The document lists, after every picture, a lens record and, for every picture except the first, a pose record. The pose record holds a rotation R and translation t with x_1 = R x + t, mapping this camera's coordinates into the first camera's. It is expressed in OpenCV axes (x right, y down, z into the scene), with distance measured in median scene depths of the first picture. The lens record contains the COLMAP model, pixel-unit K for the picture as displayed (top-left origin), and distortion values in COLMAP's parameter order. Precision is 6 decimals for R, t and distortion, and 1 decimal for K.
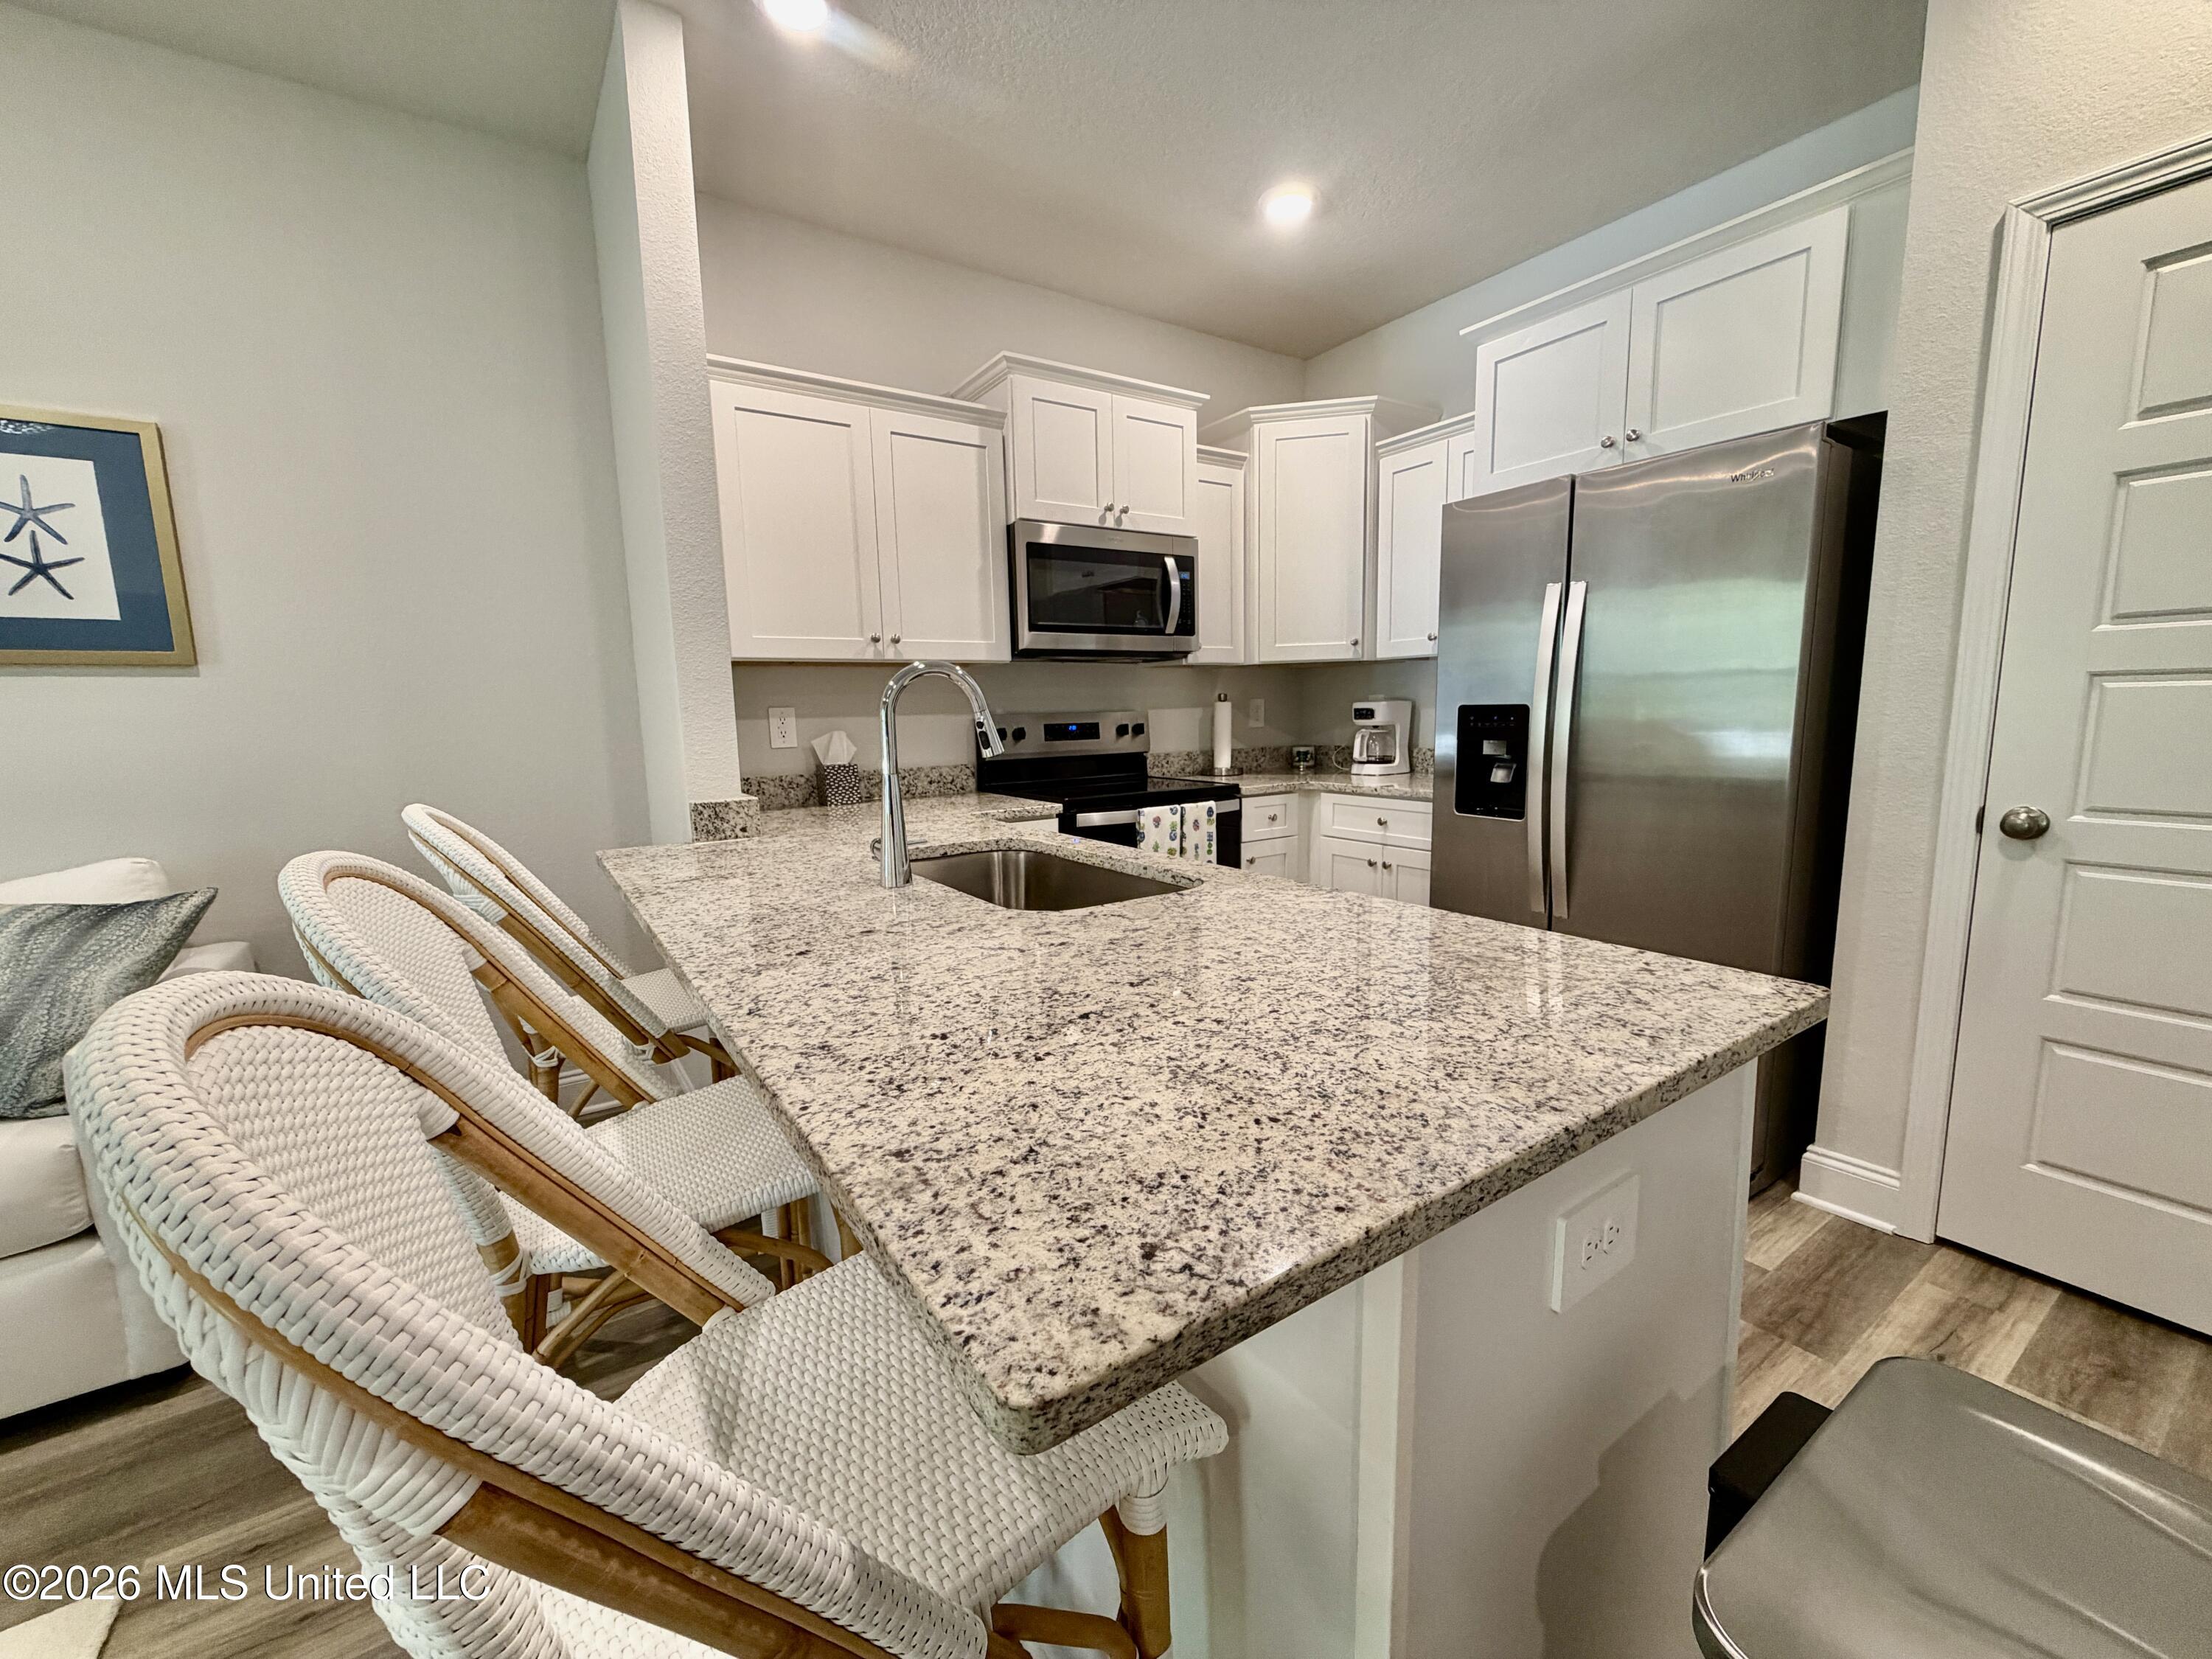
lens RADIAL K [[881.4, 0, 1102.3], [0, 881.4, 830.4], [0, 0, 1]] dist [0.003392, -0.000672]
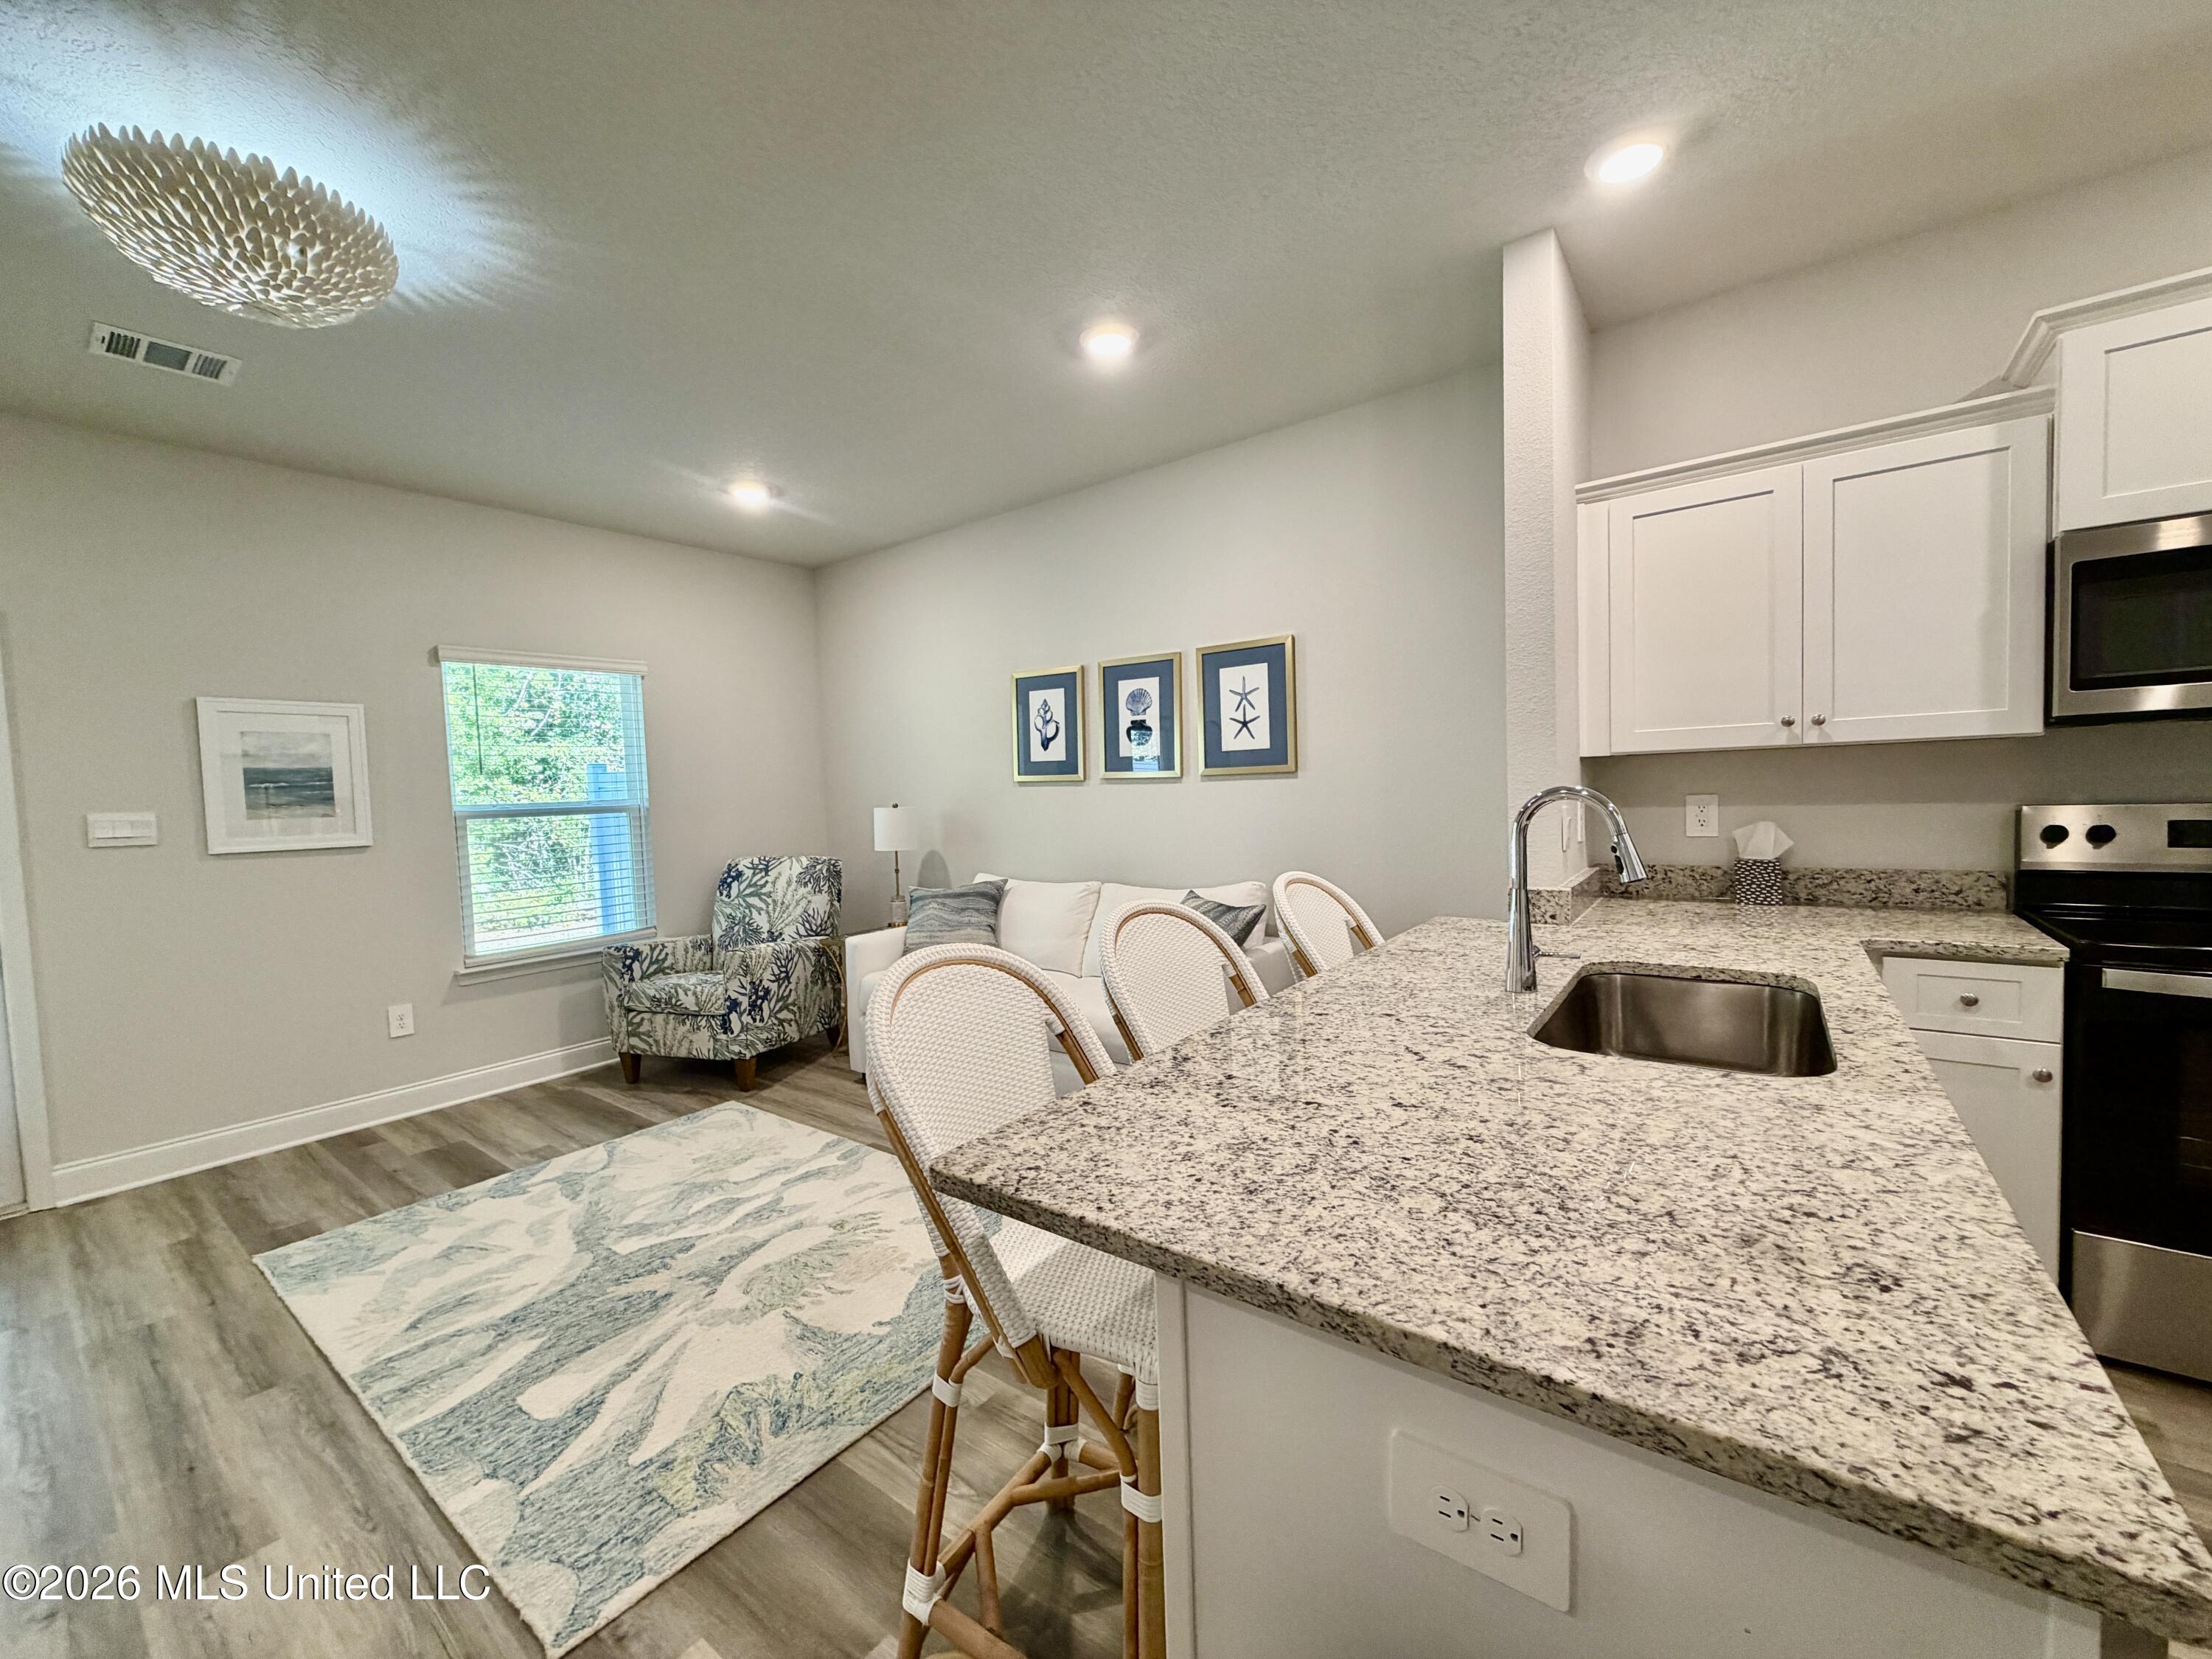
lens RADIAL K [[881.4, 0, 1097.7], [0, 881.4, 828.6], [0, 0, 1]] dist [0.003392, -0.000672]
pose [[0.325418, 0.054752, -0.943984, 0.976621], [-0.102199, 0.994511, 0.022452, -0.170854], [0.940031, 0.089167, 0.329227, 0.213792]]
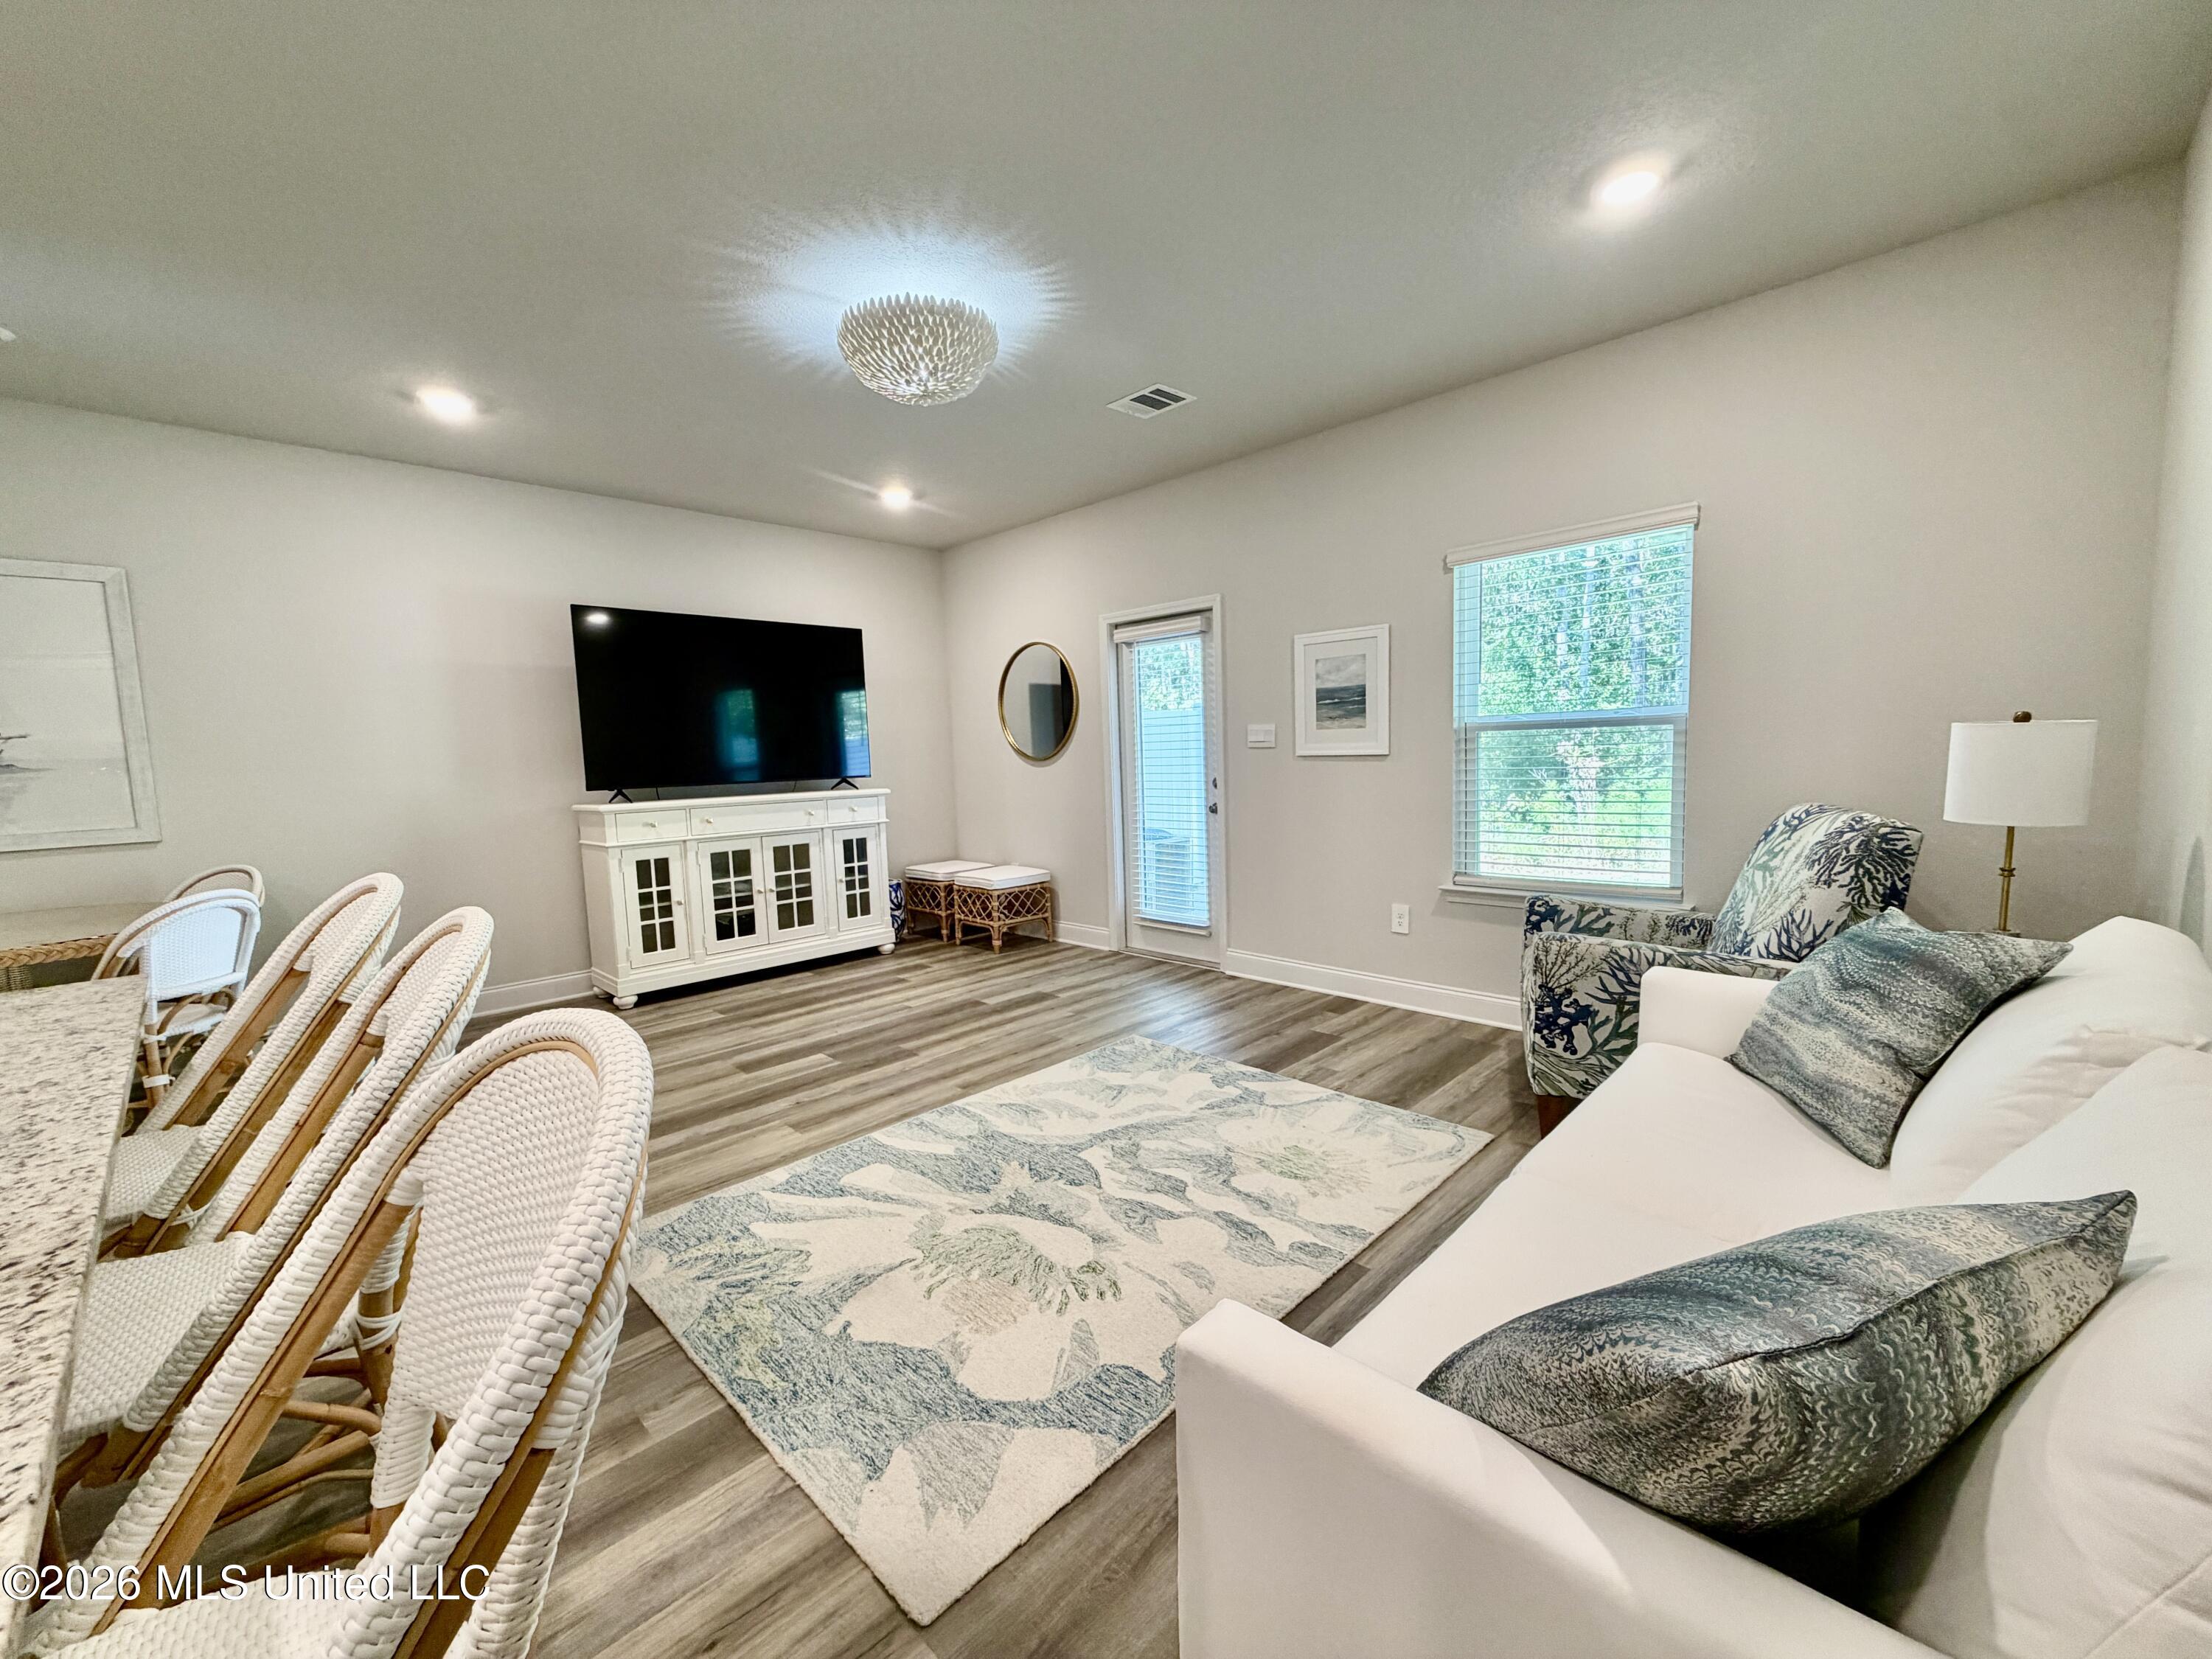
lens RADIAL K [[881.4, 0, 1098.2], [0, 881.4, 831.1], [0, 0, 1]] dist [0.003392, -0.000672]
pose [[-0.978517, 0.073696, -0.192545, 0.186188], [0.027492, 0.972230, 0.232407, -0.226424], [0.204326, 0.222121, -0.953369, 0.881316]]
